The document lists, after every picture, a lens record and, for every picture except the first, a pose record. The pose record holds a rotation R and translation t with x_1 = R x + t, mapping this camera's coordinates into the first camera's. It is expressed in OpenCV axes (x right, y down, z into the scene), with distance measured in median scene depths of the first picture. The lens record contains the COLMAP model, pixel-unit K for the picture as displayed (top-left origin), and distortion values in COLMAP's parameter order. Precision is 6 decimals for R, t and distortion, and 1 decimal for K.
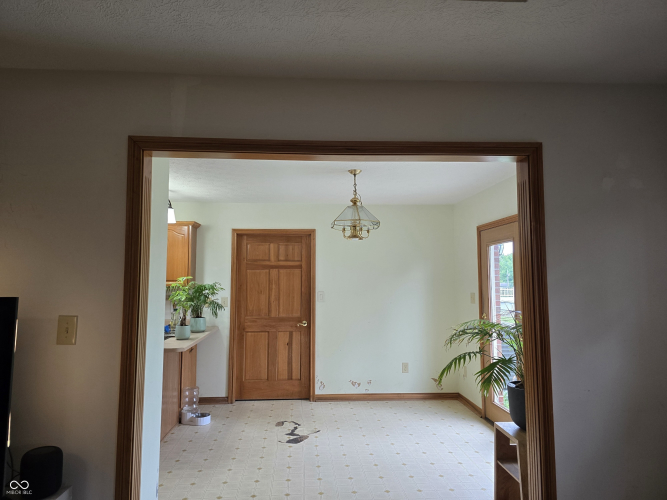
lens RADIAL K [[448.1, 0, 333.5], [0, 448.1, 248.3], [0, 0, 1]] dist [0.039863, -0.005931]
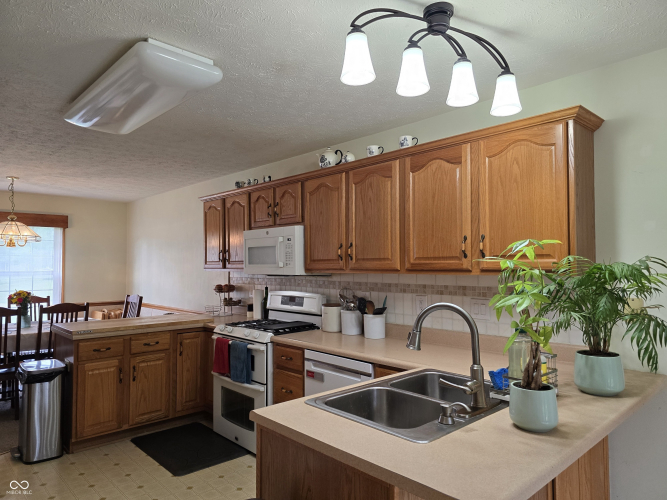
lens RADIAL K [[448.1, 0, 337.8], [0, 448.1, 249.3], [0, 0, 1]] dist [0.039863, -0.005931]
pose [[0.635577, -0.032022, -0.771373, -0.146968], [0.055821, 0.998430, 0.004547, 0.055129], [0.770017, -0.045949, 0.636367, 0.605941]]
